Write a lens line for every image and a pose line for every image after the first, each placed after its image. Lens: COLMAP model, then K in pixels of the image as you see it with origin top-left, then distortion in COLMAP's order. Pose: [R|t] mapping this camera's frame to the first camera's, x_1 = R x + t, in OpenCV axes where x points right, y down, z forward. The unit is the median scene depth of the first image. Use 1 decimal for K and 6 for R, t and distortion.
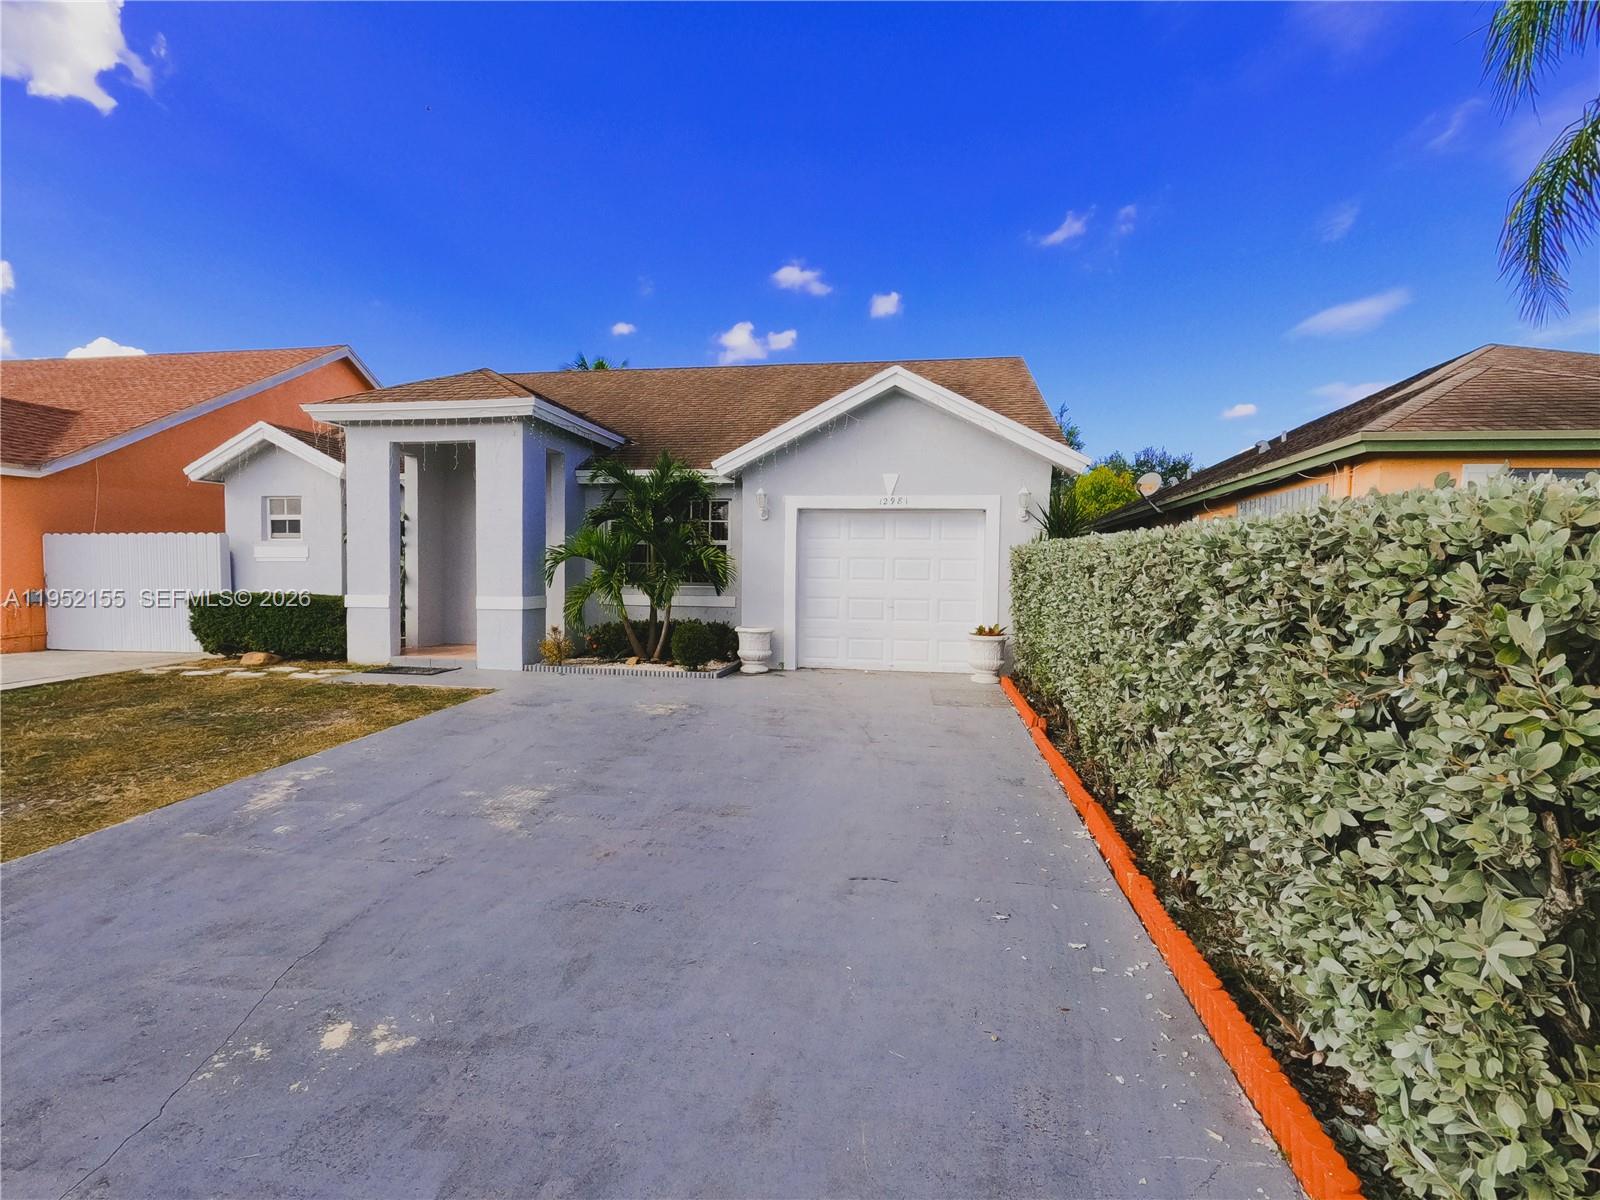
lens RADIAL K [[762.1, 0, 802.5], [0, 762.1, 599.4], [0, 0, 1]] dist [-0.000999, 0.000030]
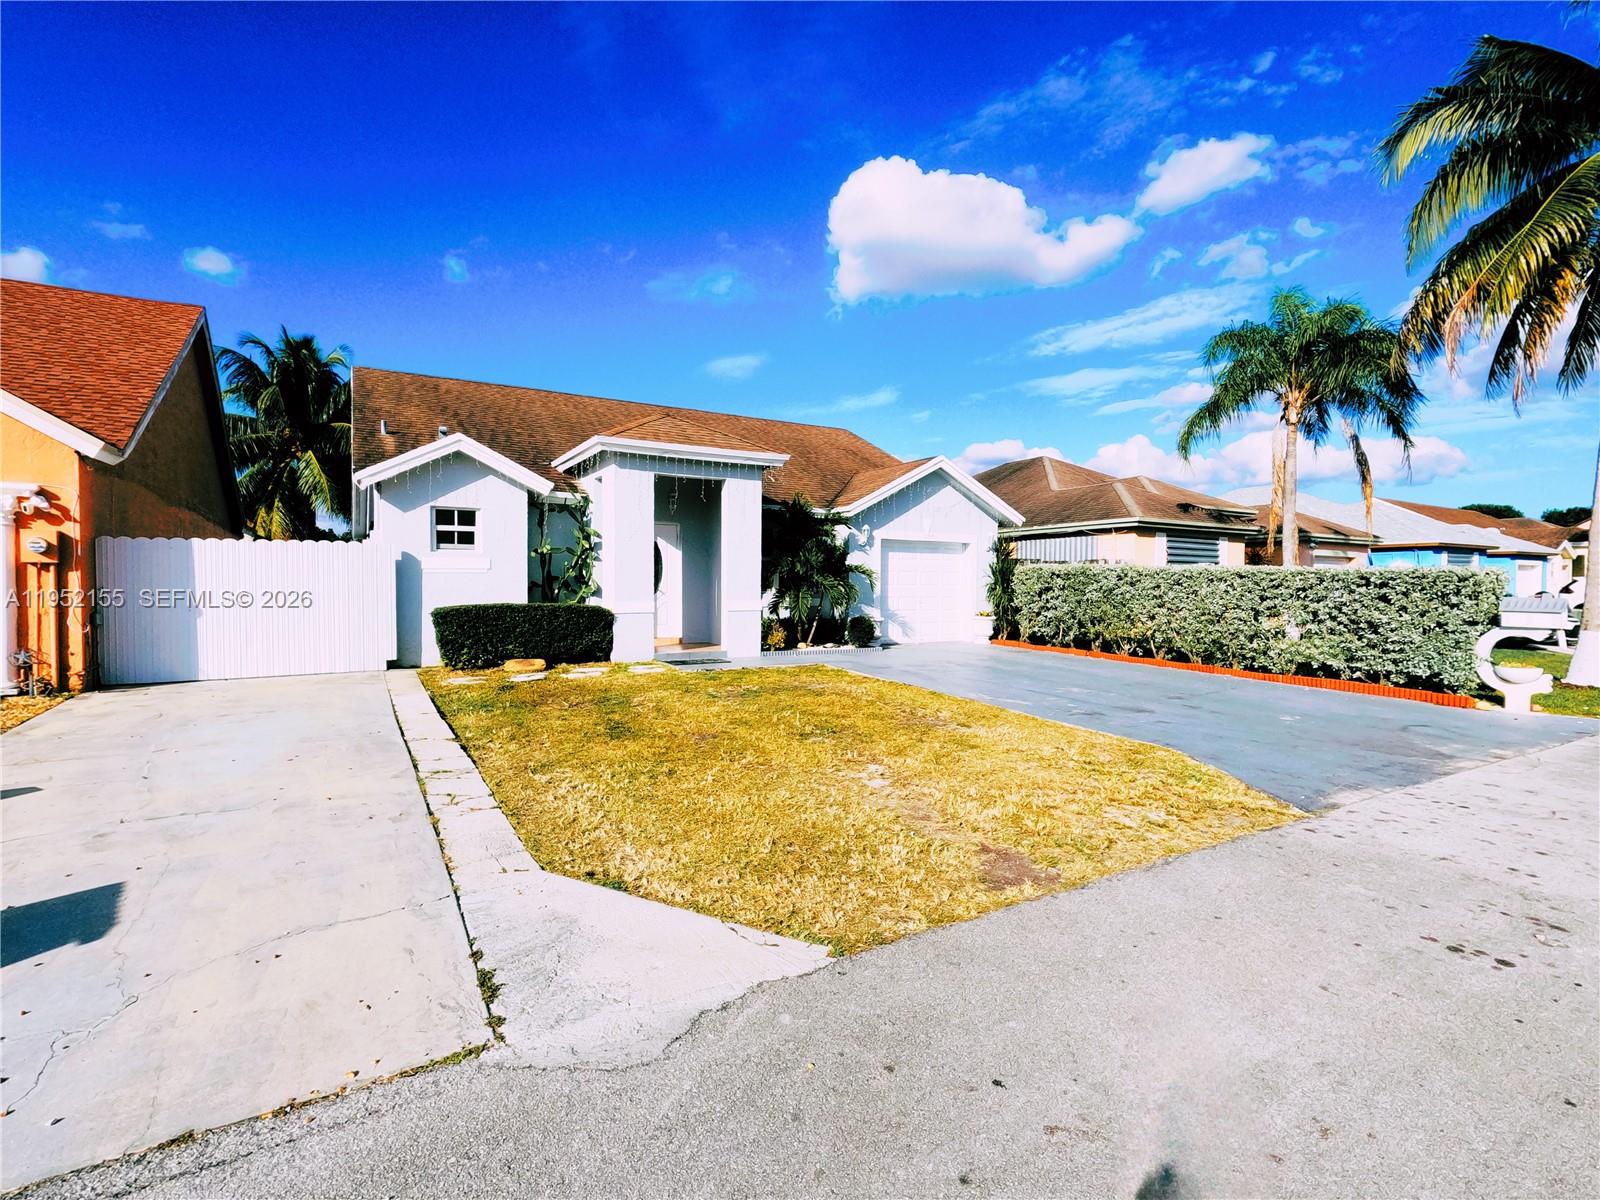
lens RADIAL K [[762.1, 0, 805.2], [0, 762.1, 604.8], [0, 0, 1]] dist [-0.000999, 0.000030]
pose [[0.766433, -0.027081, 0.641754, -1.133896], [0.024285, 0.999618, 0.013180, -0.011443], [-0.641866, 0.005483, 0.766798, -0.071656]]
